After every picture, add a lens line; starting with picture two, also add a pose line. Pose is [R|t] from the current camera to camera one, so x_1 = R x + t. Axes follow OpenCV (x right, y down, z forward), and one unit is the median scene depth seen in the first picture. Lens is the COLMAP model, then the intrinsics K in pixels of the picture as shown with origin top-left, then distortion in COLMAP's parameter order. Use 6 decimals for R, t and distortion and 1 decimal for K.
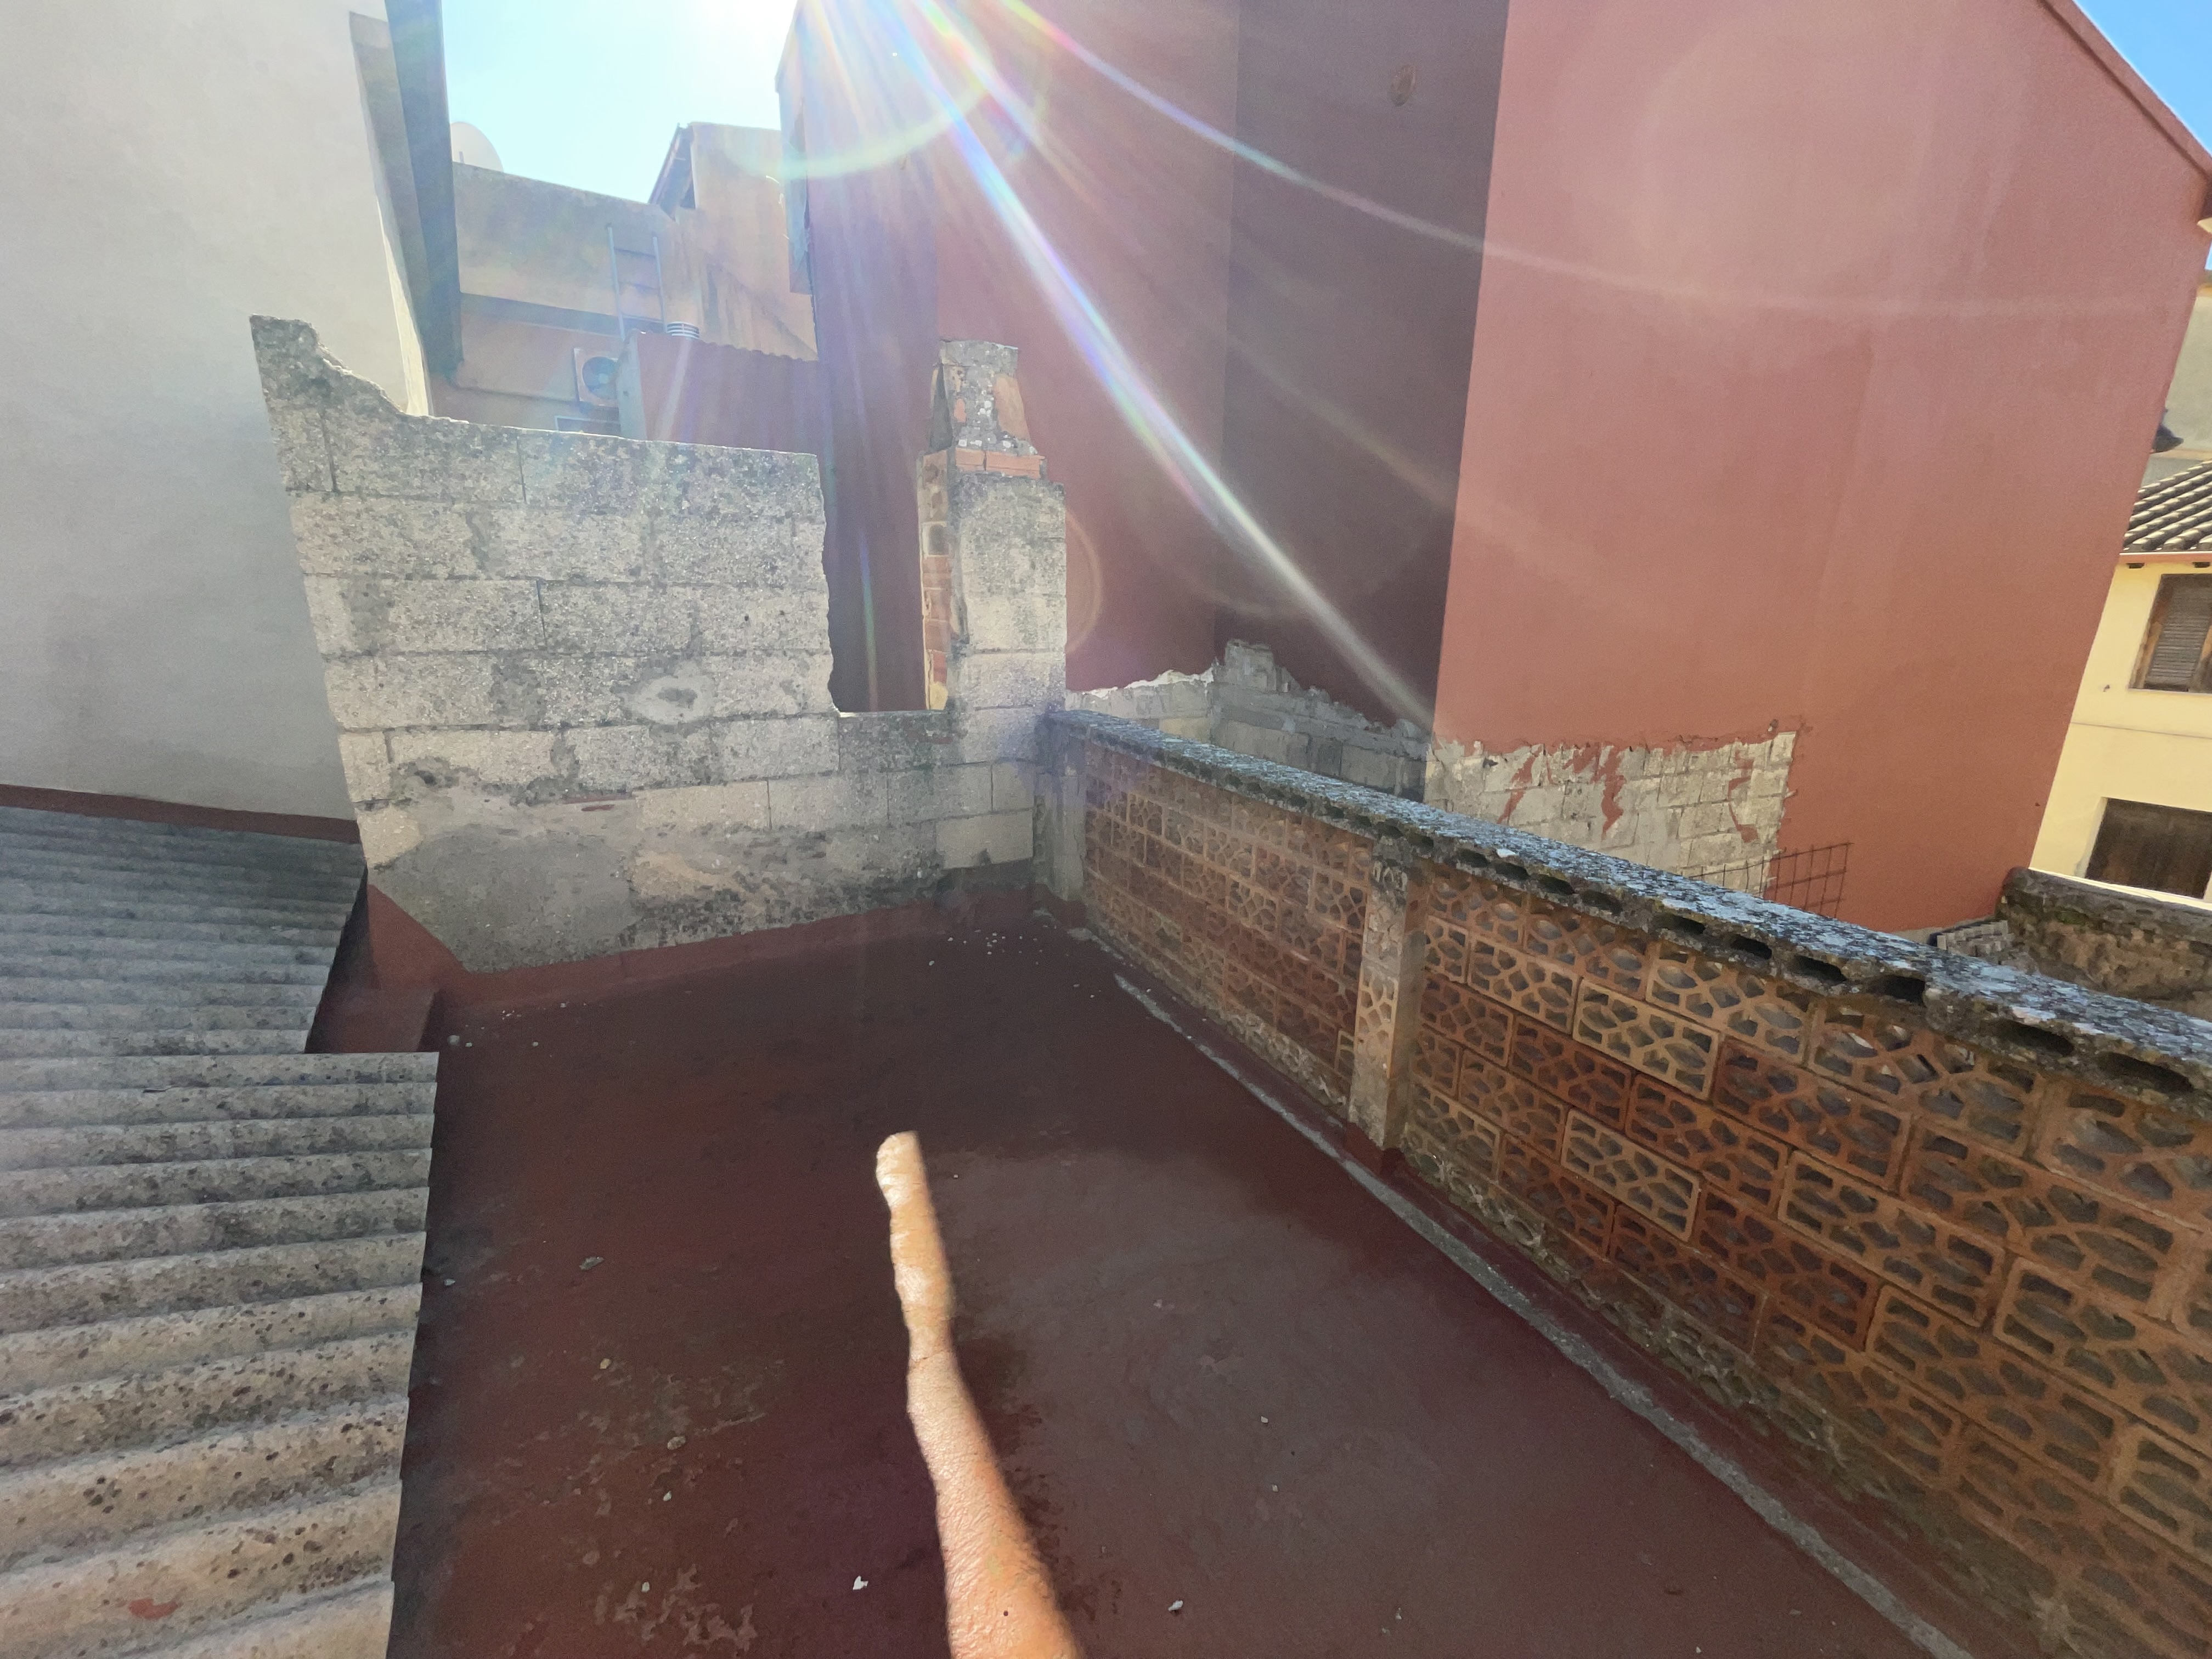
lens RADIAL K [[901.4, 0, 1103.4], [0, 901.4, 829.1], [0, 0, 1]] dist [-0.005033, 0.001699]
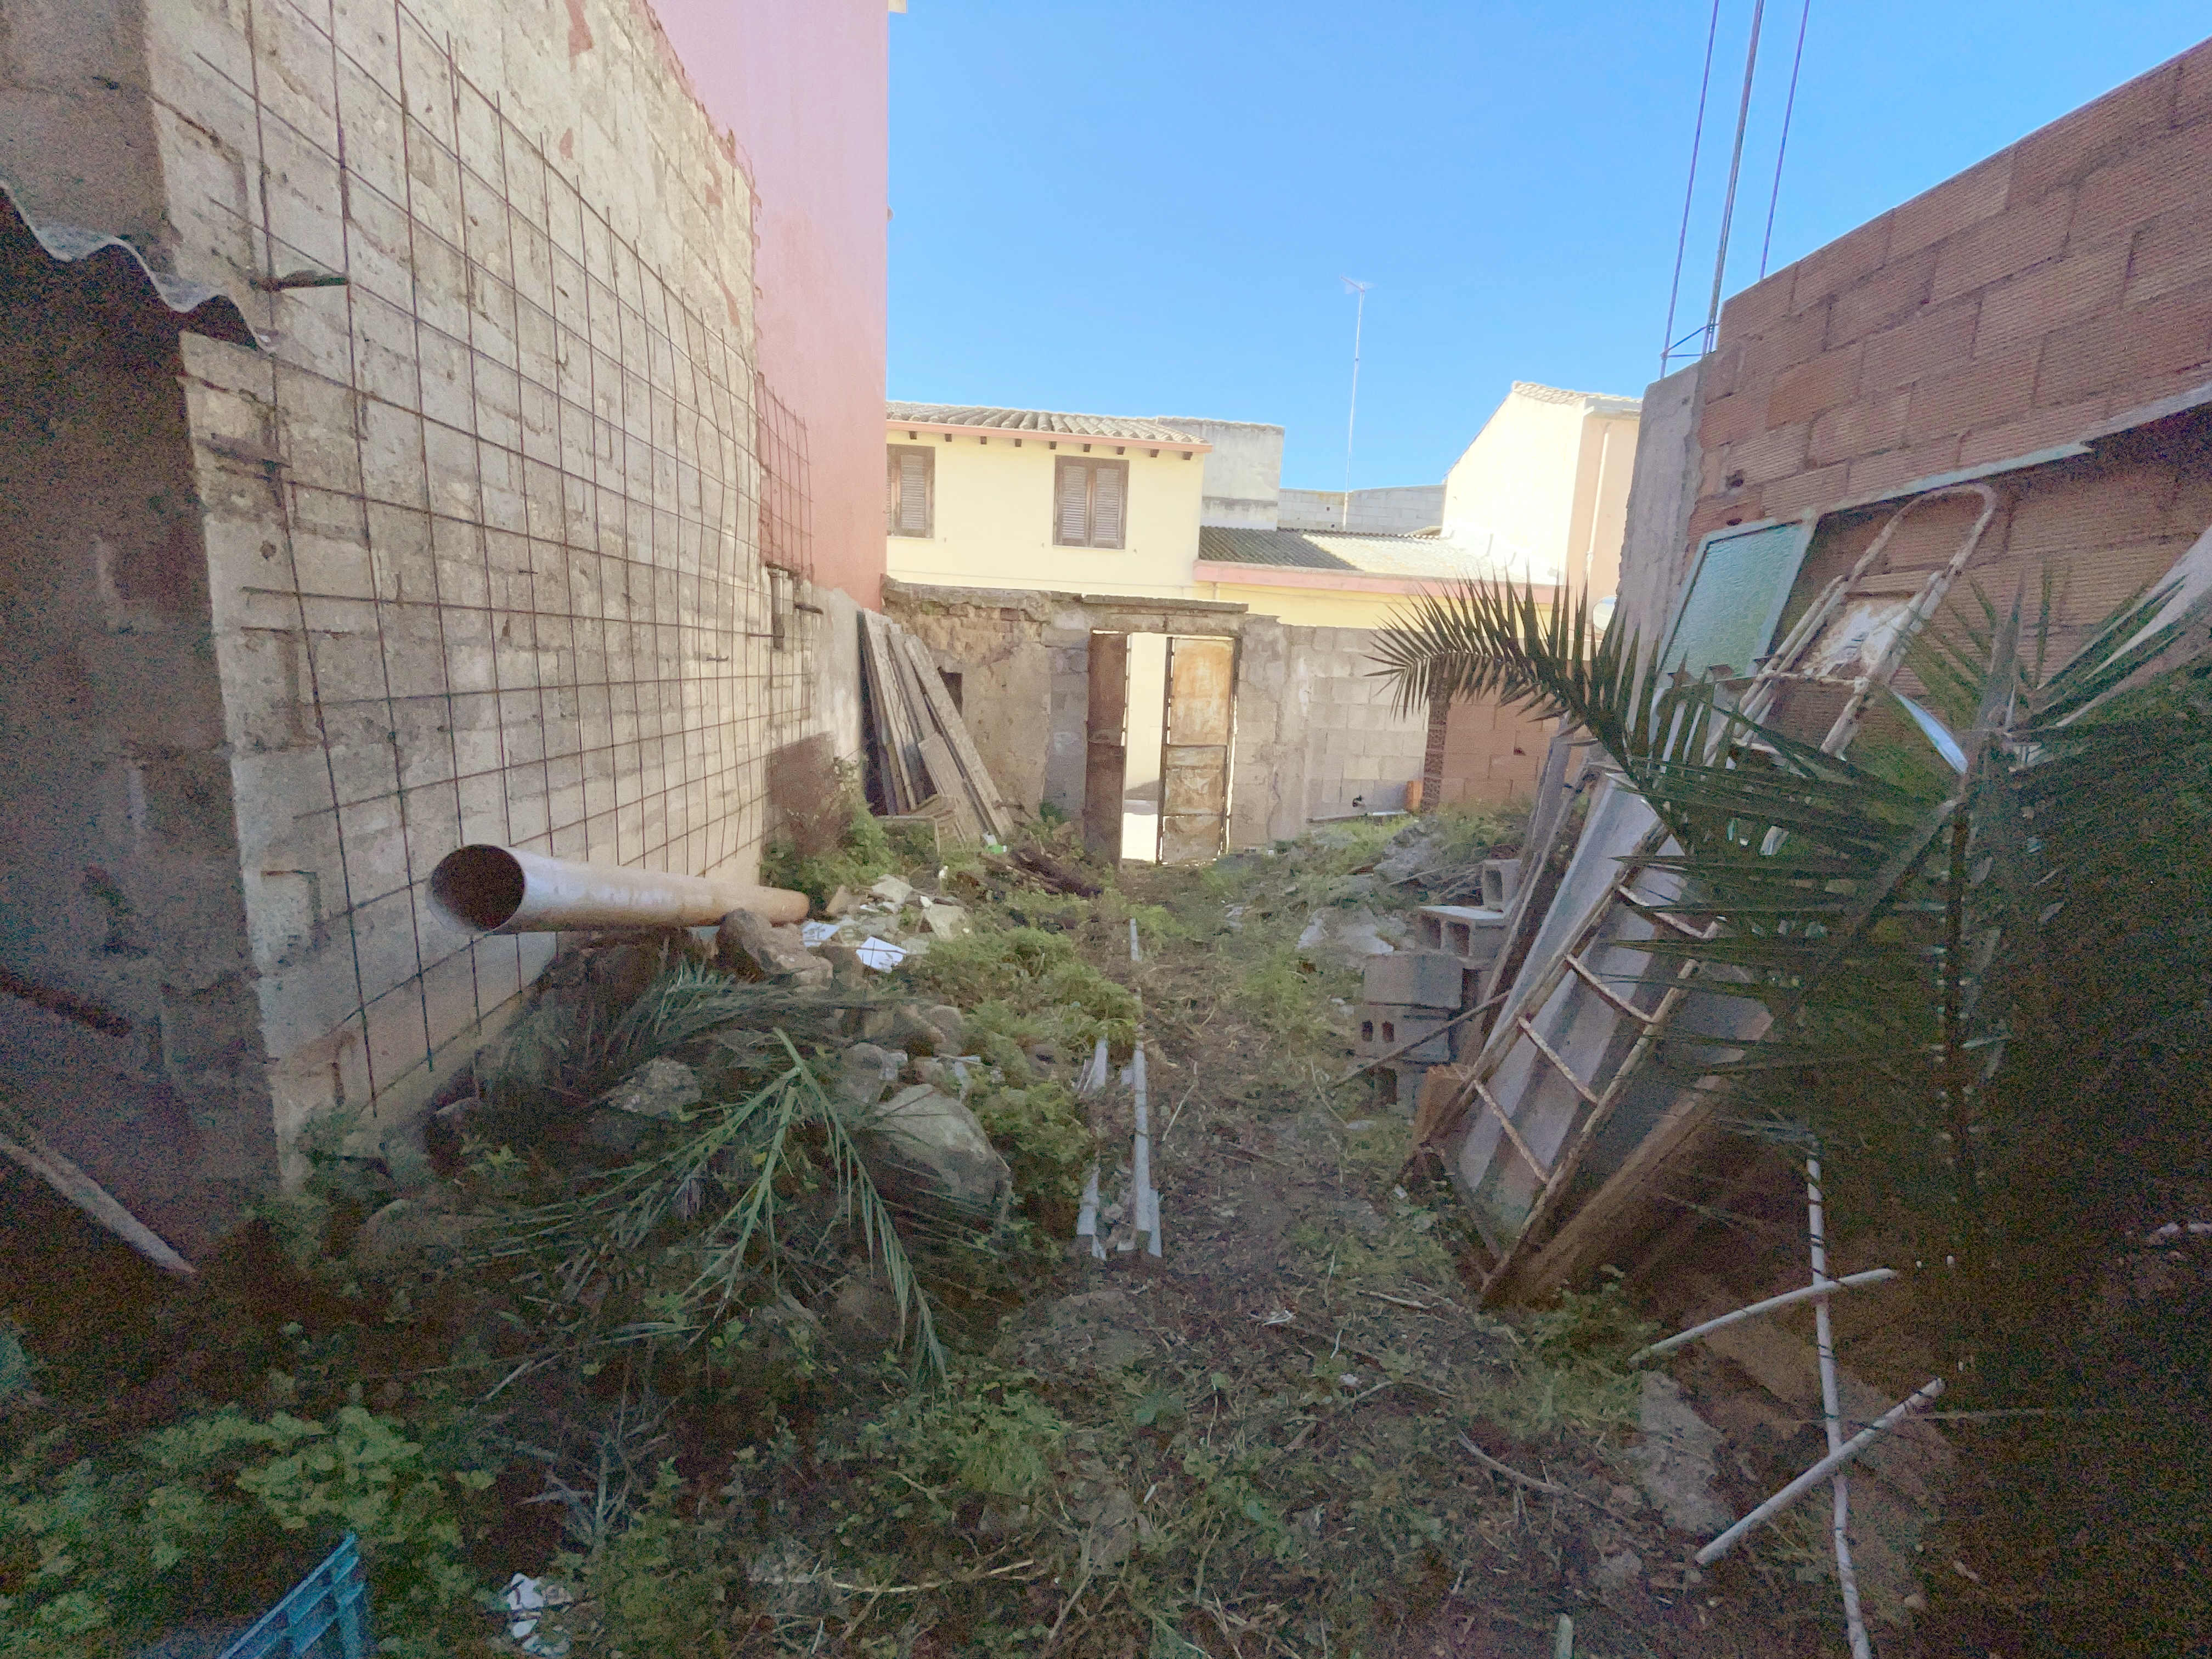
lens RADIAL K [[901.4, 0, 1114.2], [0, 901.4, 831.9], [0, 0, 1]] dist [-0.005033, 0.001699]
pose [[0.358770, -0.160124, 0.919589, 0.272782], [0.202714, 0.975029, 0.090690, 1.021766], [-0.911148, 0.153877, 0.382271, 1.312912]]
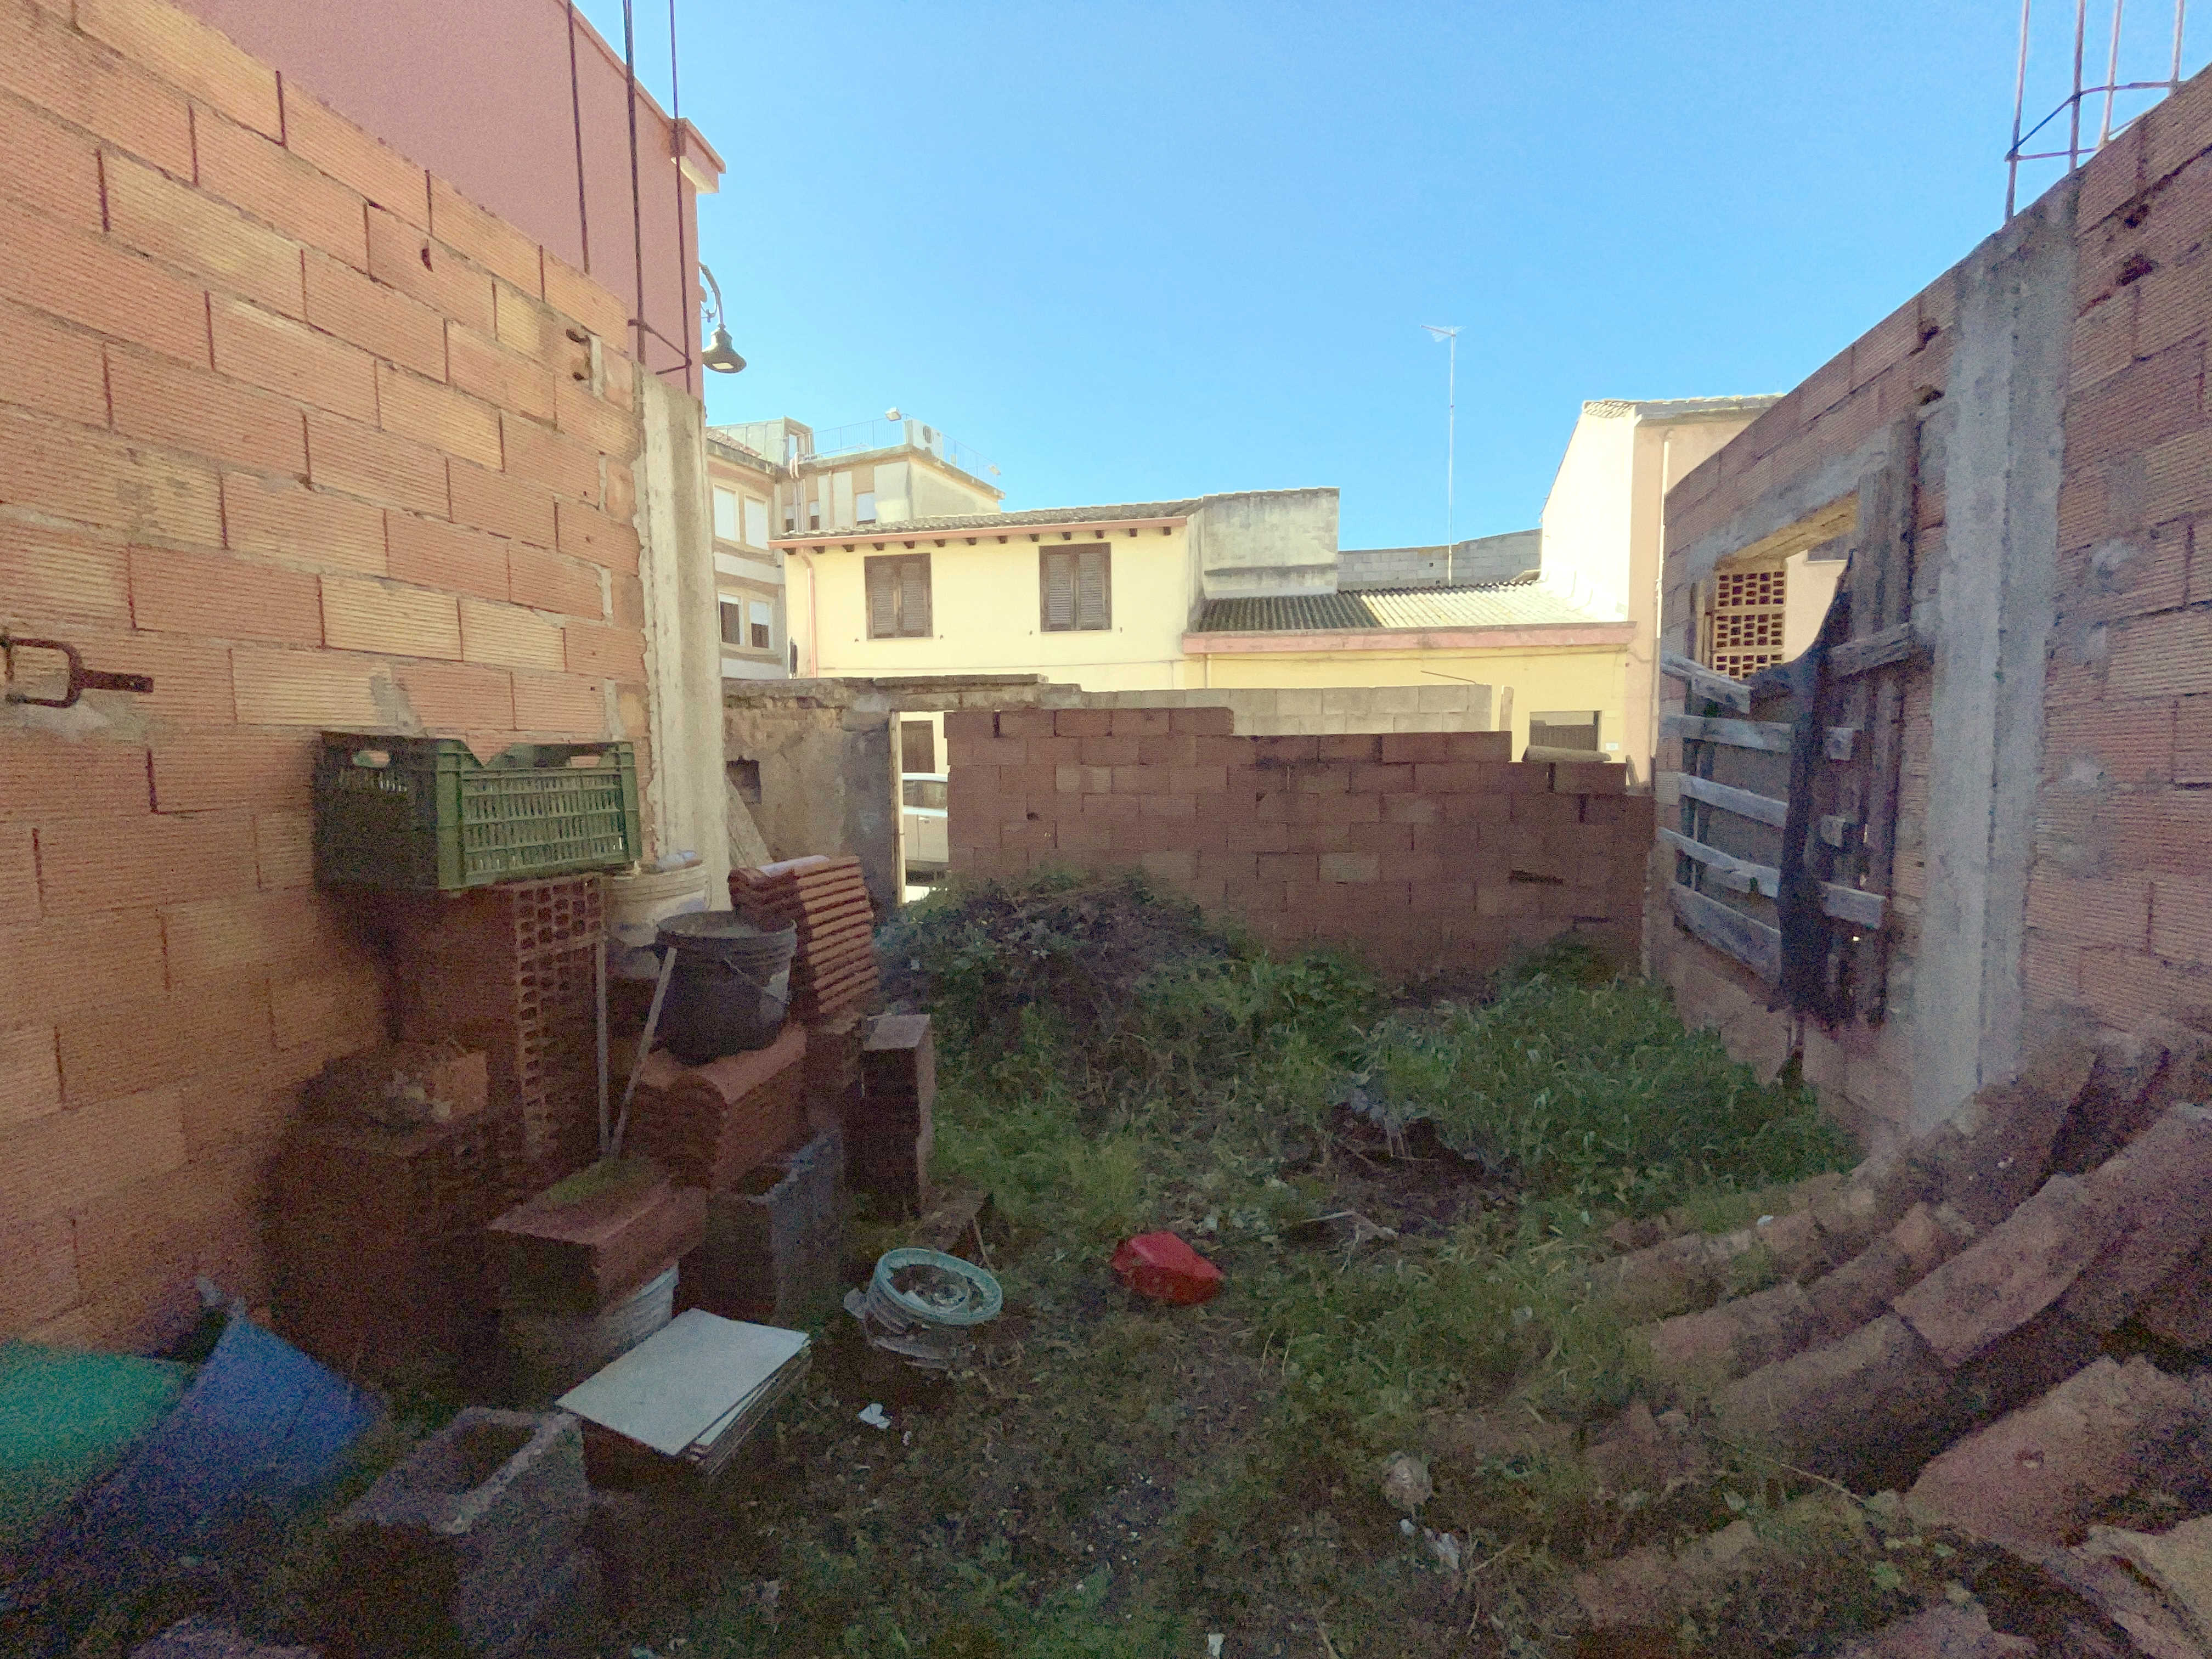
lens RADIAL K [[901.4, 0, 1110.5], [0, 901.4, 829.7], [0, 0, 1]] dist [-0.005033, 0.001699]
pose [[0.617877, -0.084889, 0.781679, 1.412136], [0.220175, 0.973062, -0.068364, 1.482526], [-0.754819, 0.214346, 0.619923, -0.286041]]
